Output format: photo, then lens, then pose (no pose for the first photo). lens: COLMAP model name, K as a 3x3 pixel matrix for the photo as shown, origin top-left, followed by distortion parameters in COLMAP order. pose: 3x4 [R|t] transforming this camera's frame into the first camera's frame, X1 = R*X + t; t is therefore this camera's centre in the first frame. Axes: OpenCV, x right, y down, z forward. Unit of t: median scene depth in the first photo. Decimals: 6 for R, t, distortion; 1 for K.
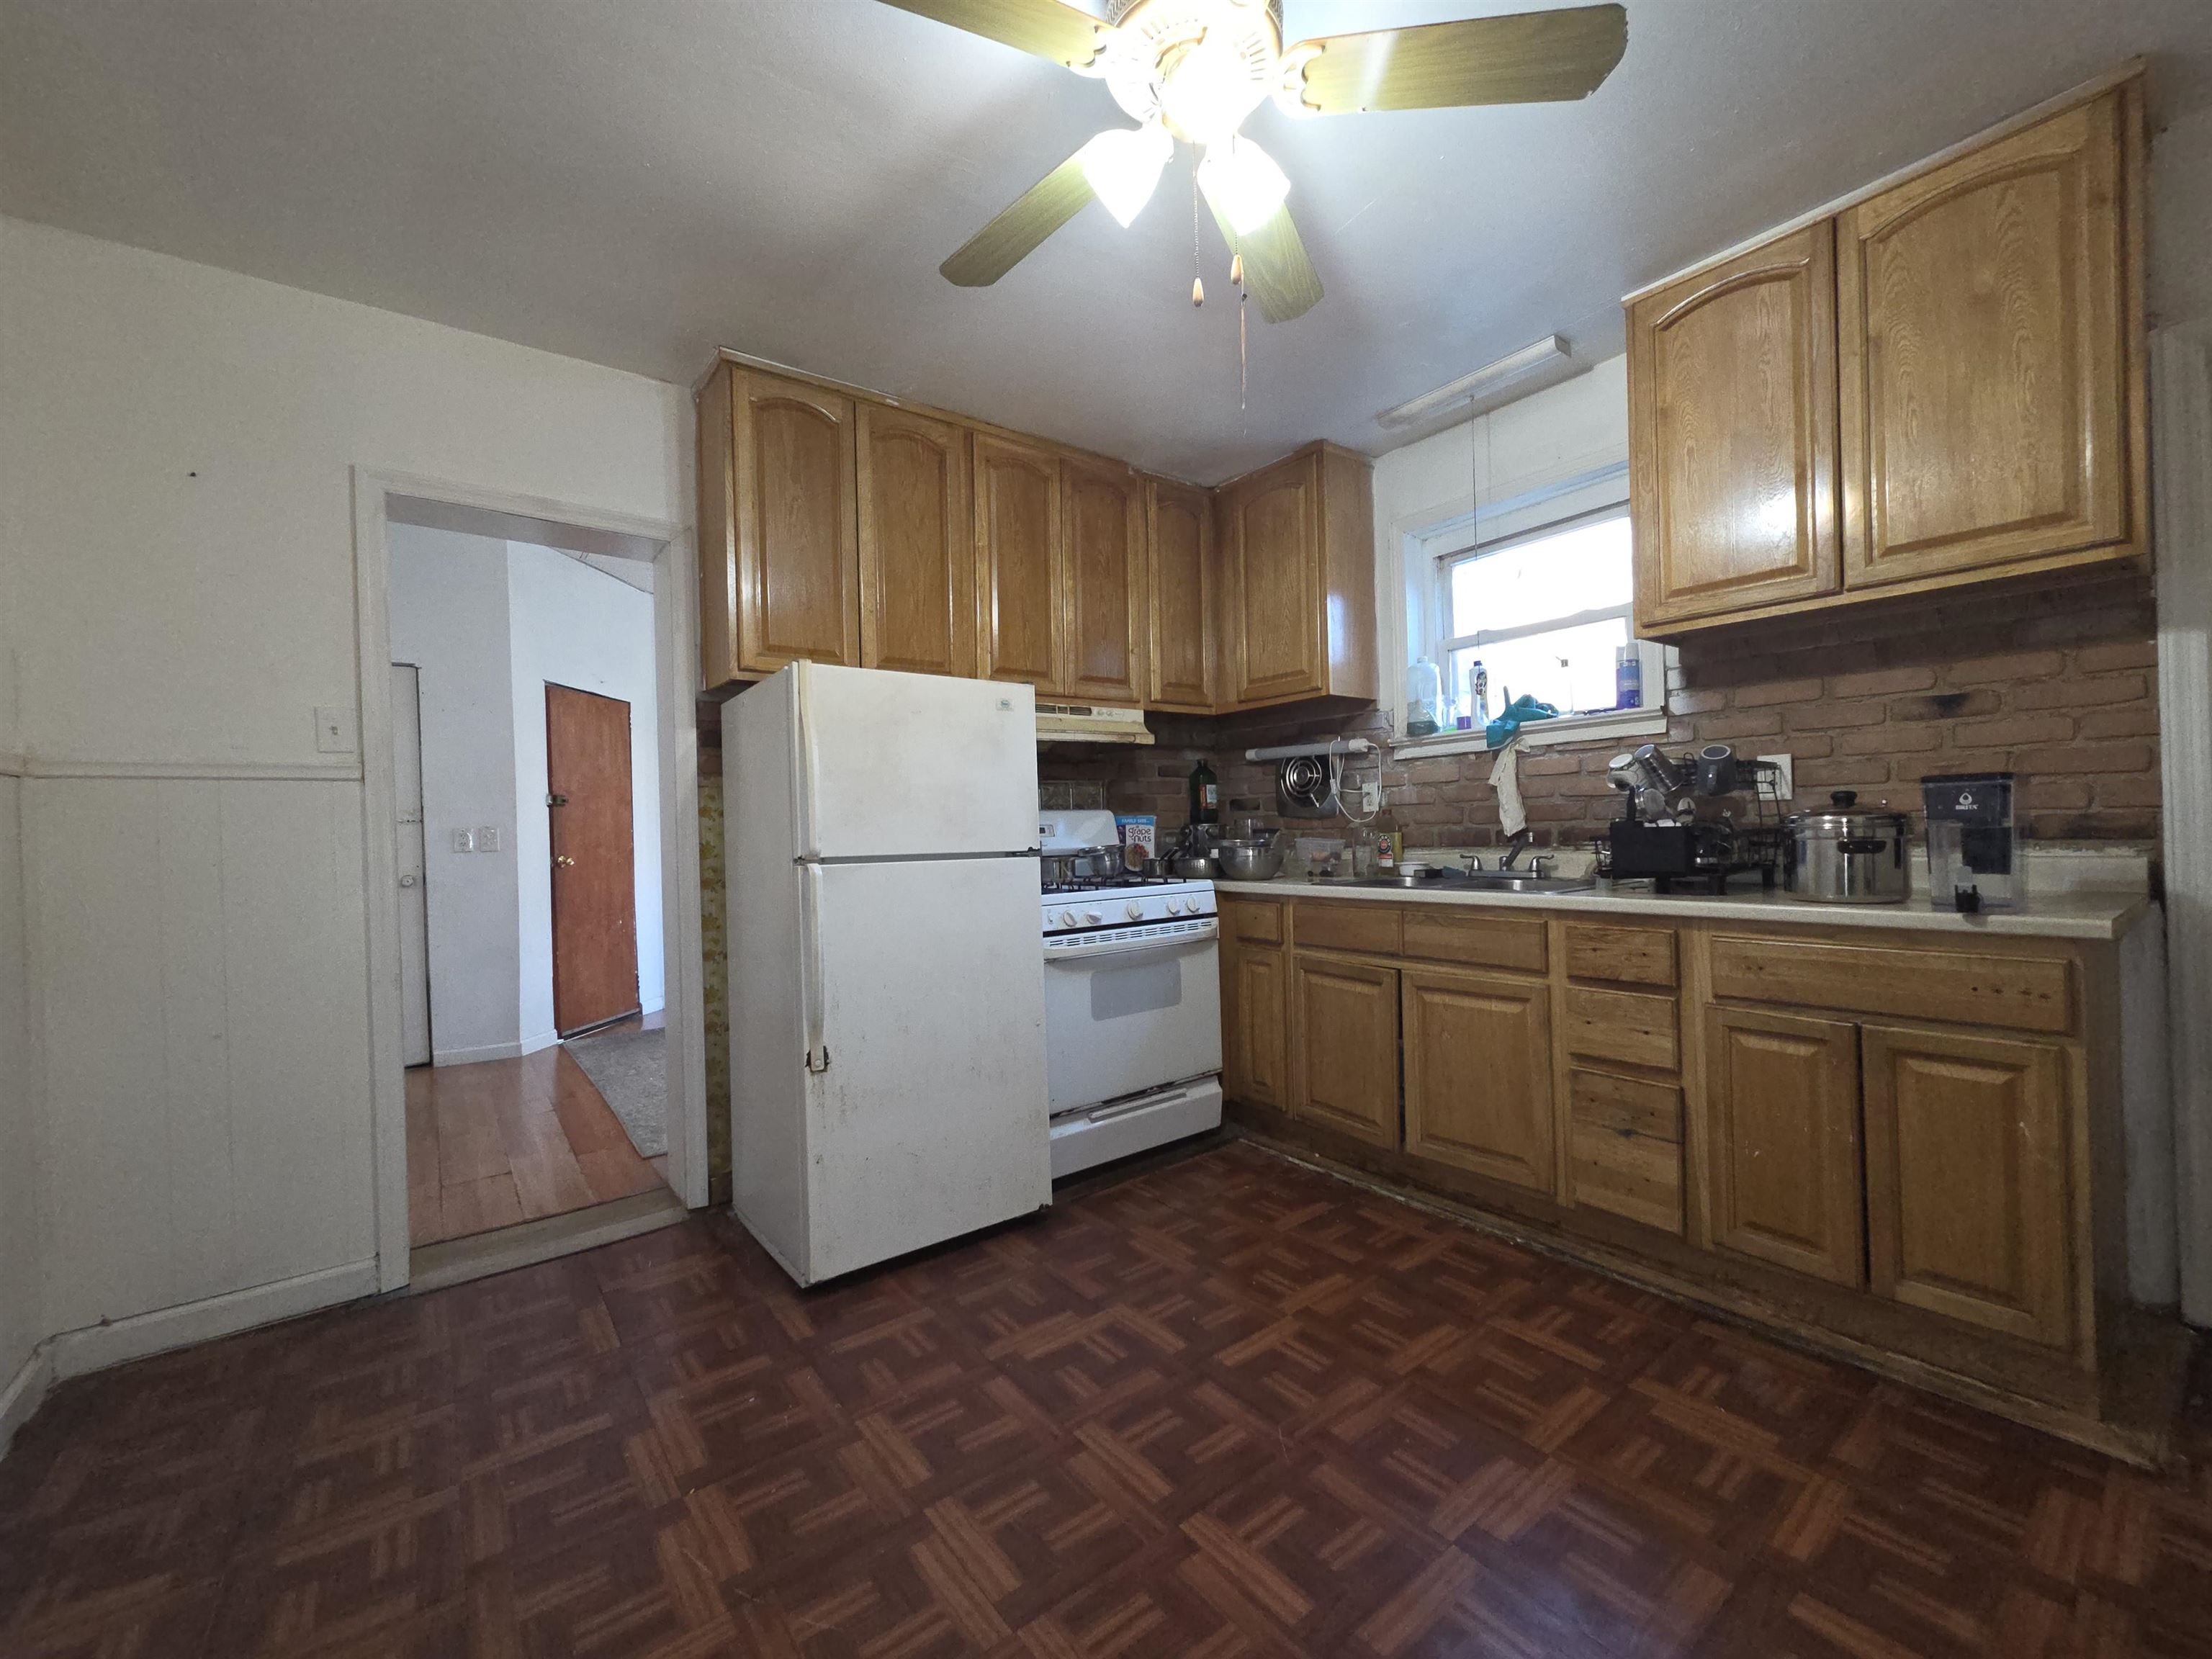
lens RADIAL K [[907.4, 0, 1127.6], [0, 907.4, 830.0], [0, 0, 1]] dist [0.009148, -0.002996]
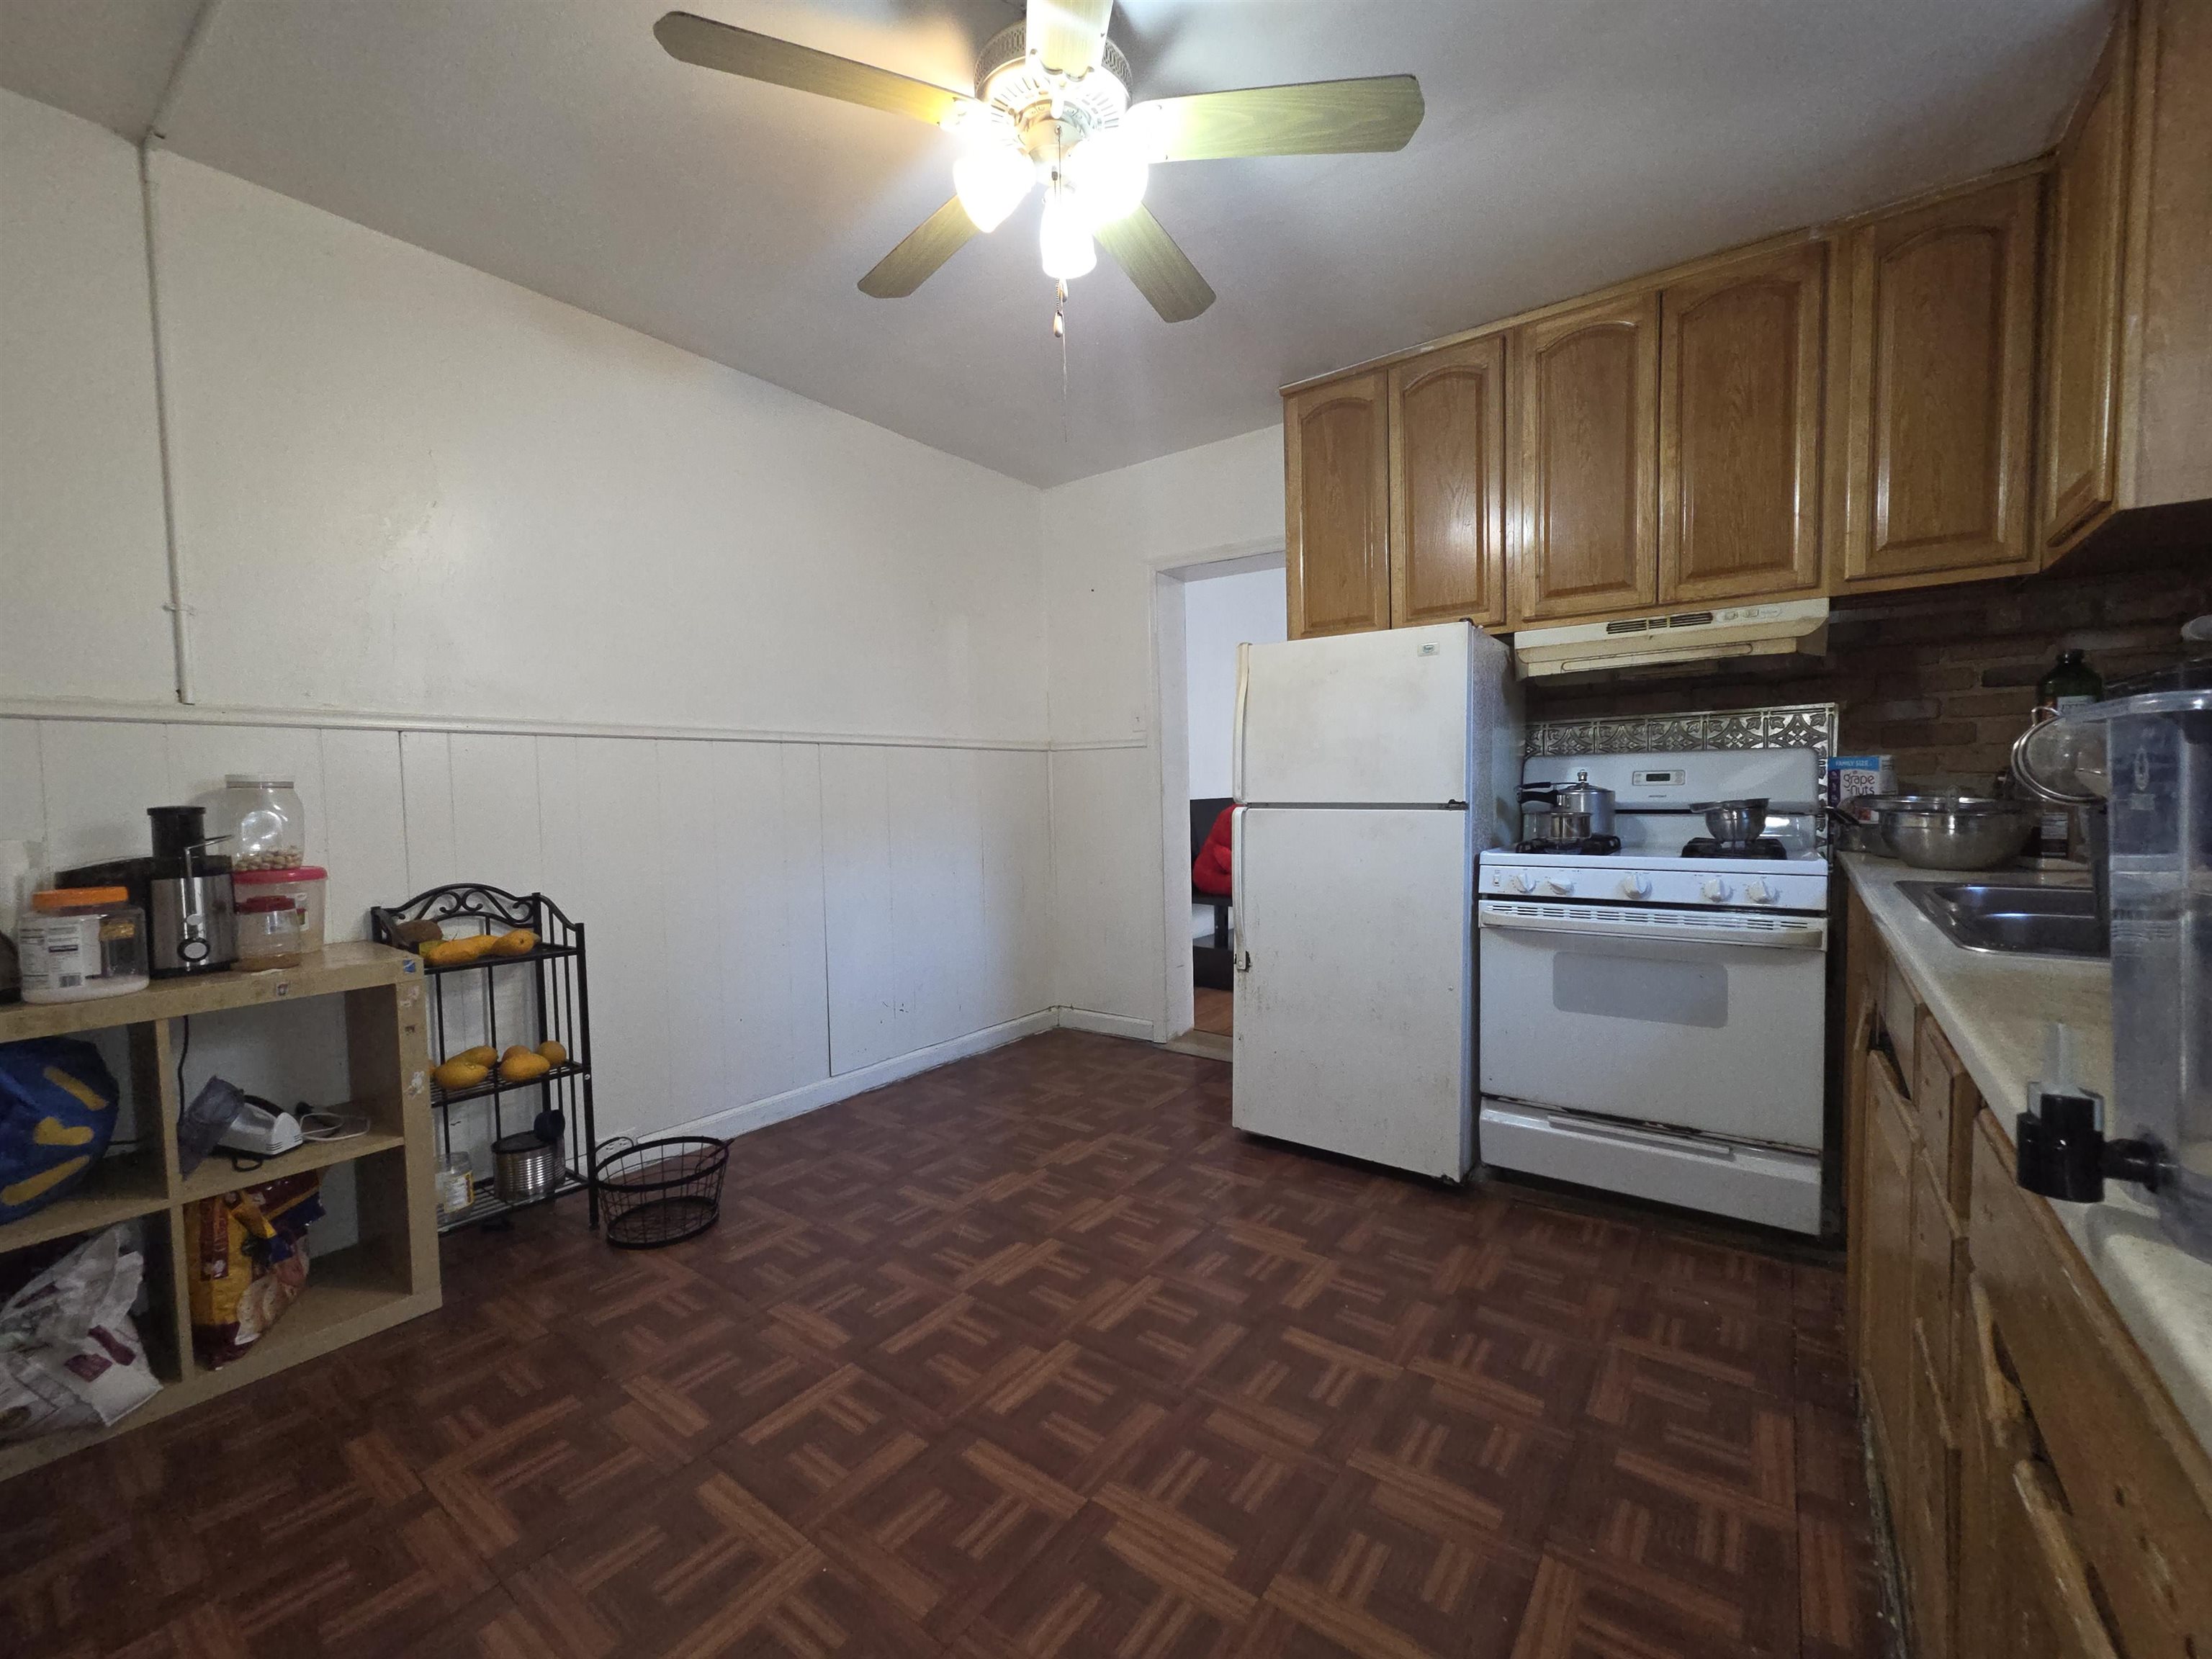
lens RADIAL K [[907.4, 0, 1116.1], [0, 907.4, 830.5], [0, 0, 1]] dist [0.009148, -0.002996]
pose [[0.263905, 0.070416, -0.961975, 0.744093], [0.009437, 0.997095, 0.075576, -0.024595], [0.964503, -0.029023, 0.262474, 0.449899]]
